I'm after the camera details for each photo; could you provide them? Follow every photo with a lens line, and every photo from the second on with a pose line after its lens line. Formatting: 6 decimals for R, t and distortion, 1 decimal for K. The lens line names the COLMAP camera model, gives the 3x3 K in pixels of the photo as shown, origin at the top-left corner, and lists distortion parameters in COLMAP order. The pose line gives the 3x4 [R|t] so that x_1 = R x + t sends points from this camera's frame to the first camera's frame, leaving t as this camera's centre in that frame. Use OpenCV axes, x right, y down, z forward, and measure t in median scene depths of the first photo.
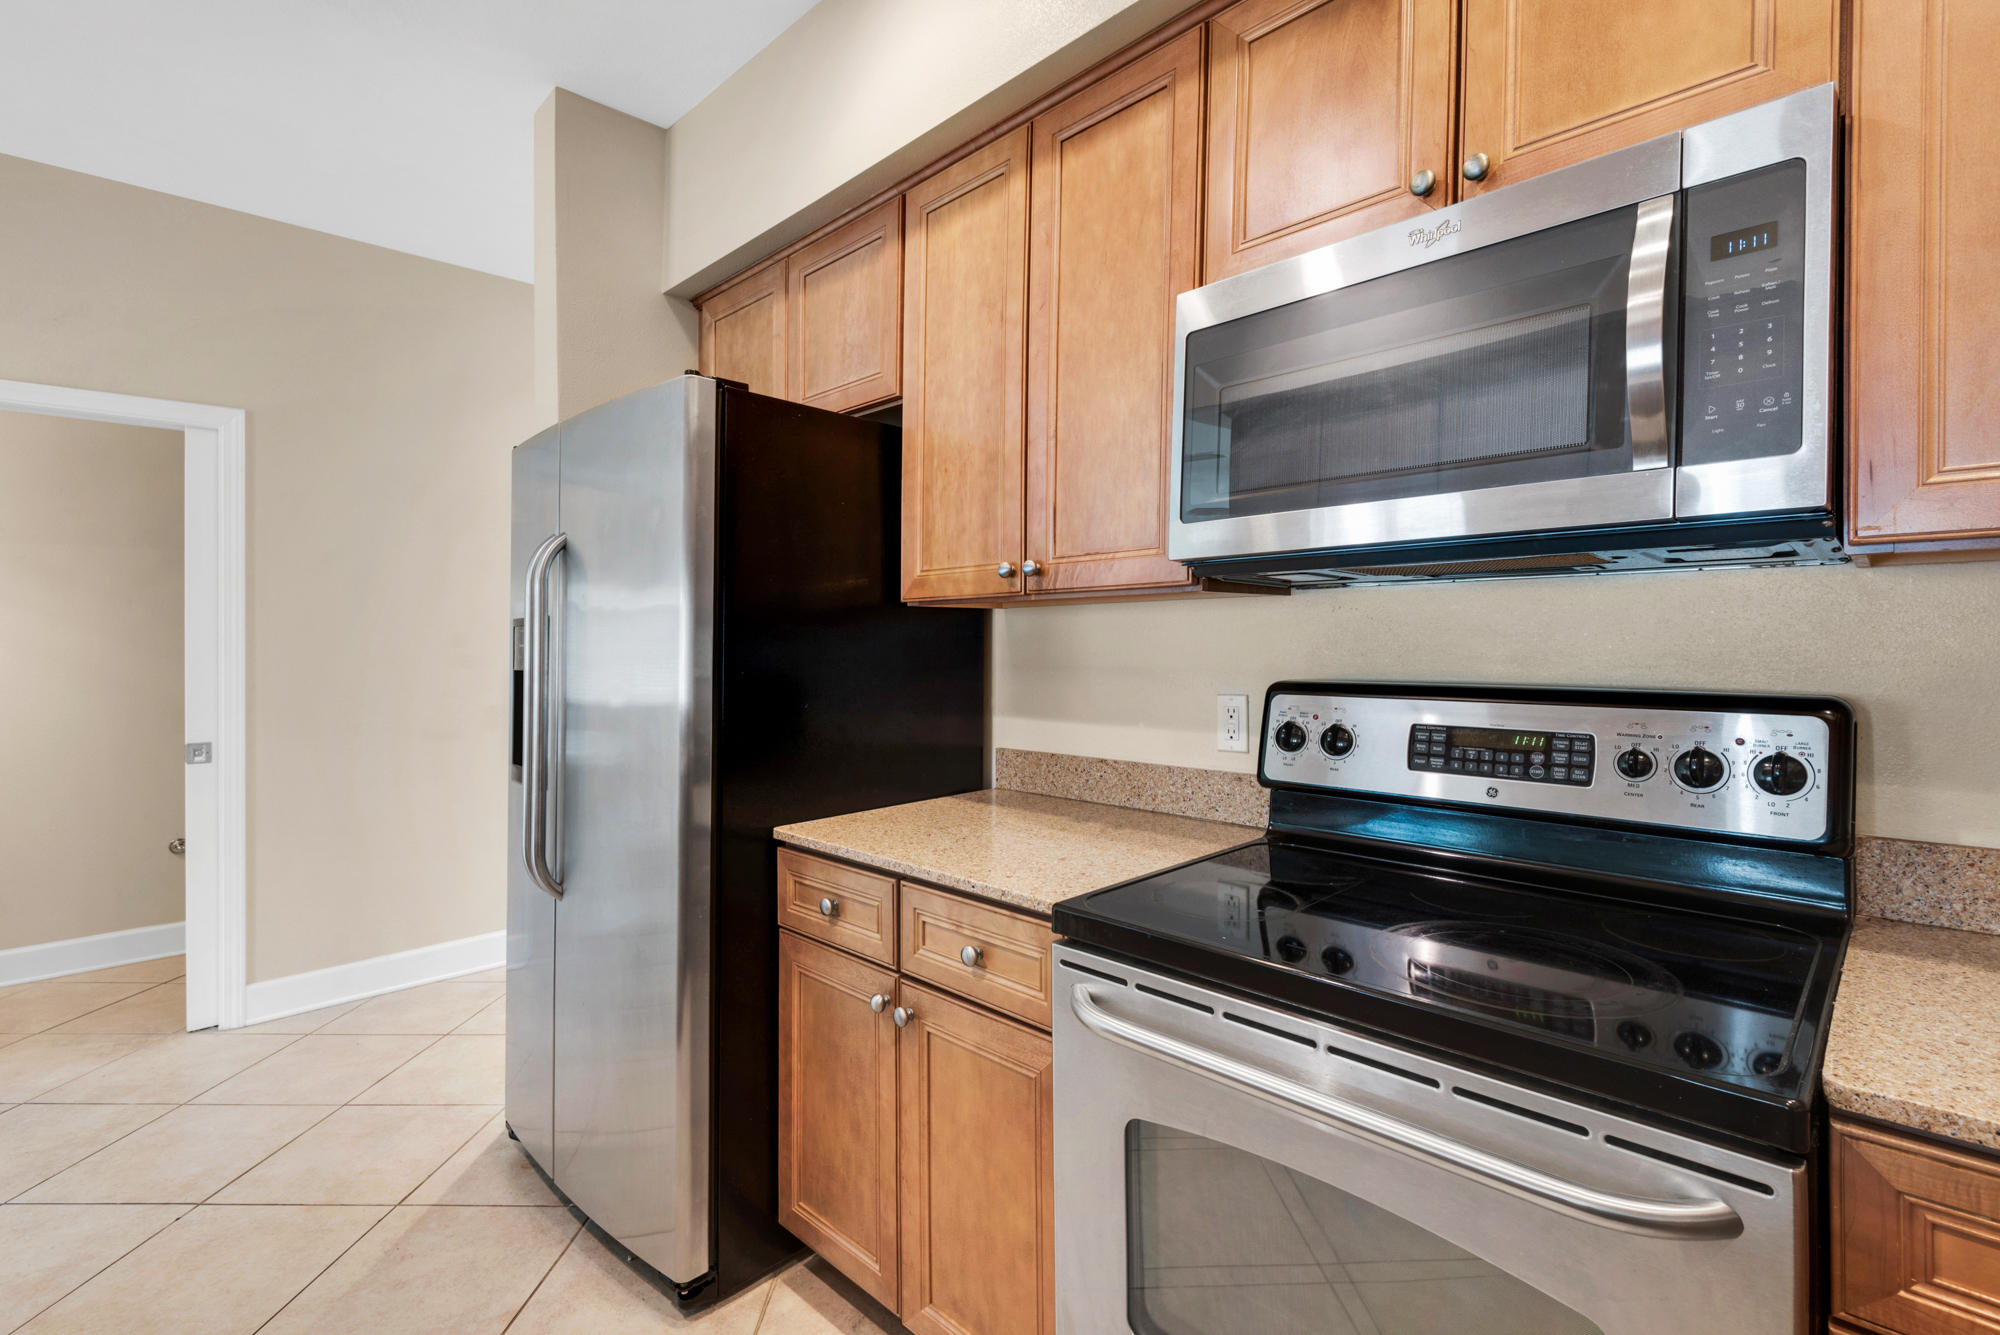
lens RADIAL K [[913.6, 0, 1009.7], [0, 913.6, 708.8], [0, 0, 1]] dist [0.018883, -0.003640]
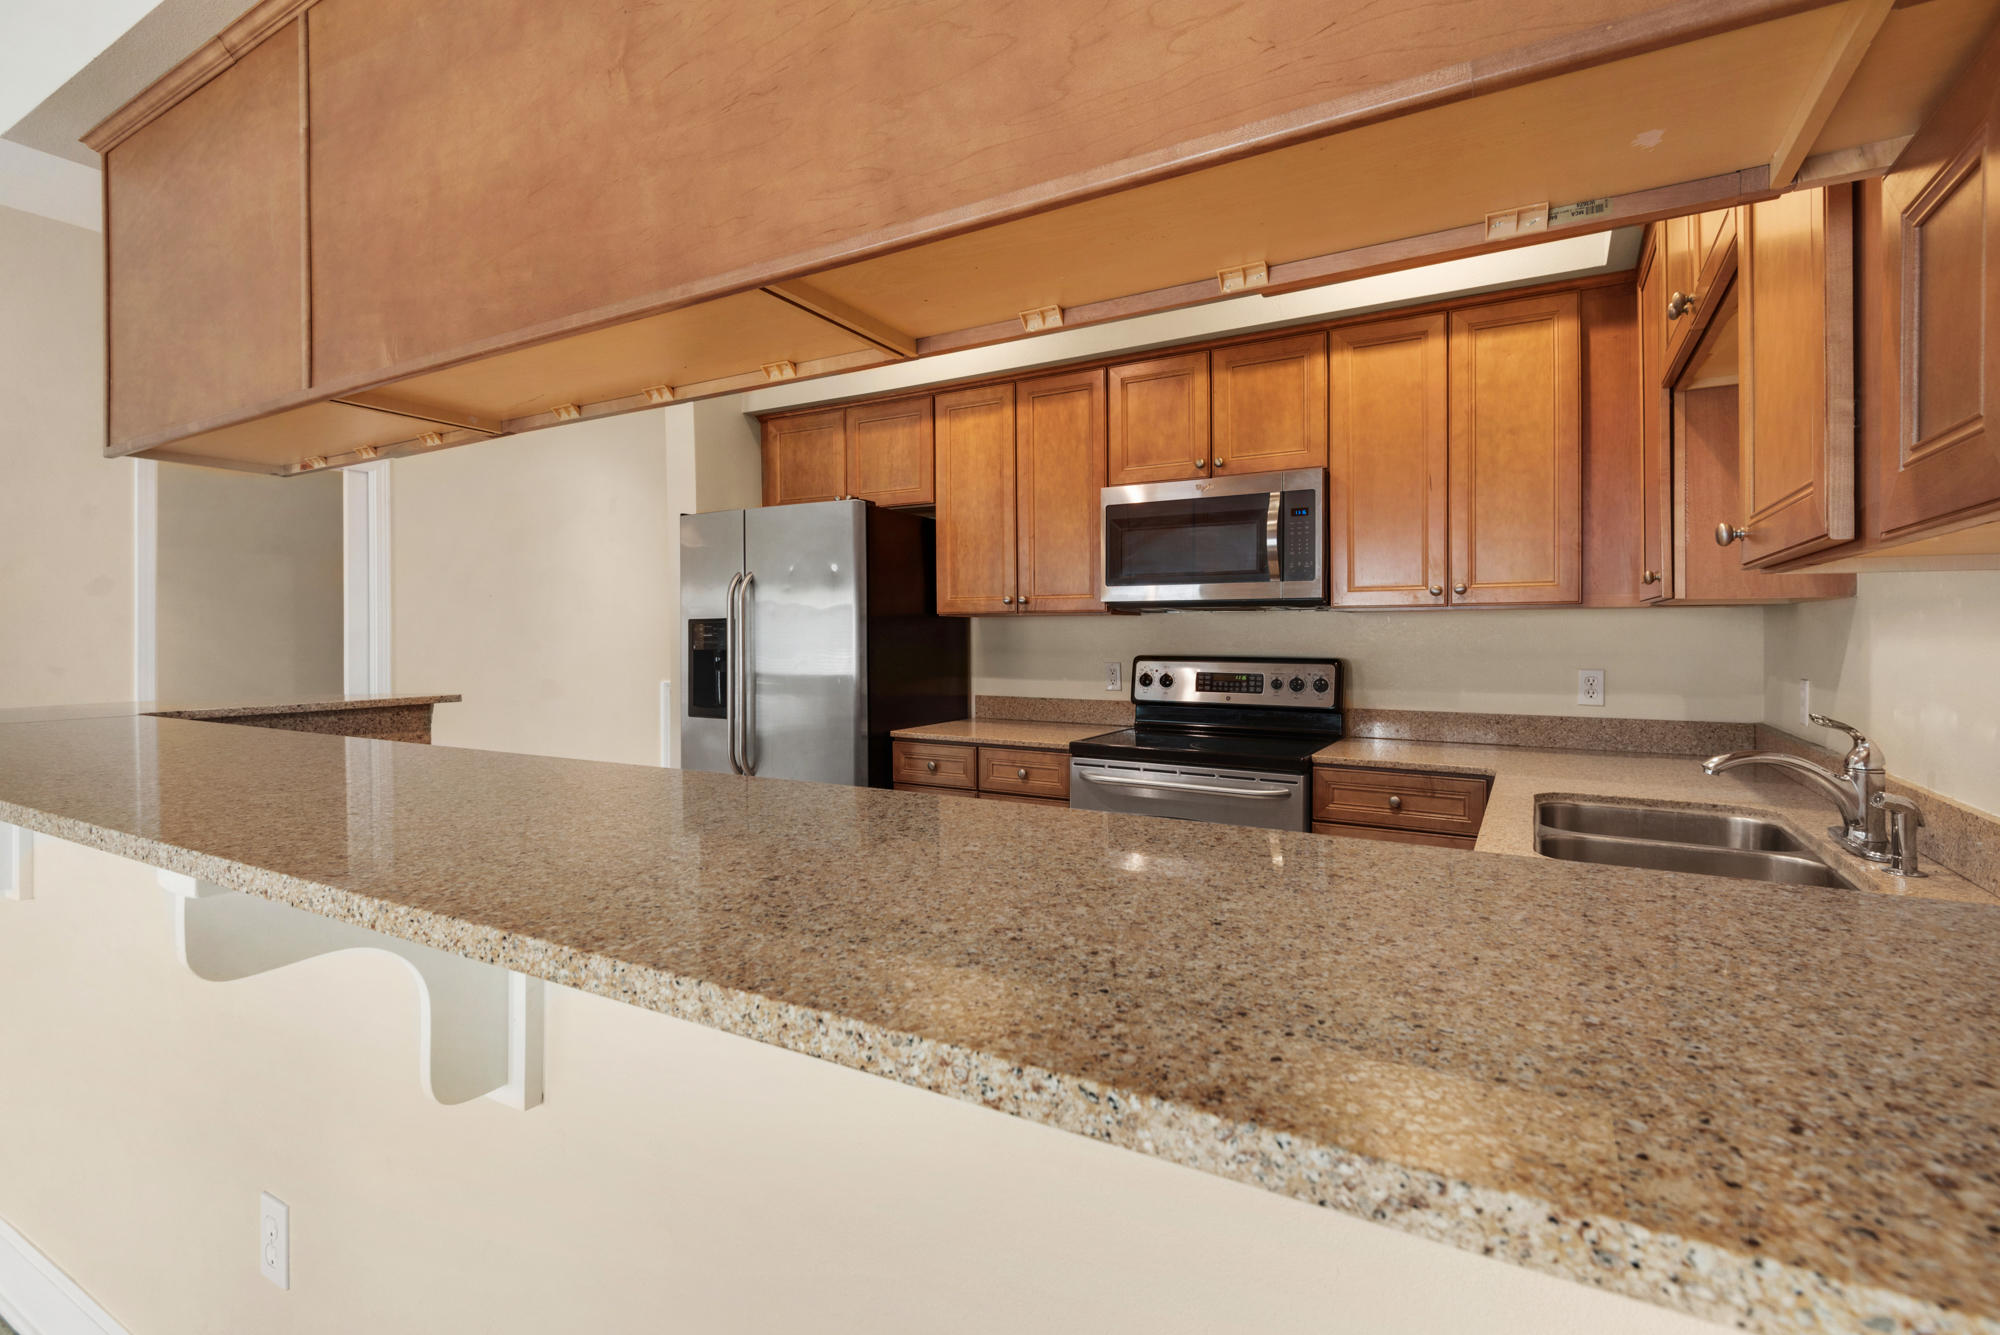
lens RADIAL K [[913.6, 0, 1001.1], [0, 913.6, 649.6], [0, 0, 1]] dist [0.018883, -0.003640]
pose [[0.969685, 0.007999, 0.244227, -0.550202], [0.006160, 0.998346, -0.057159, 0.077382], [-0.244281, 0.056931, 0.968032, -1.017441]]
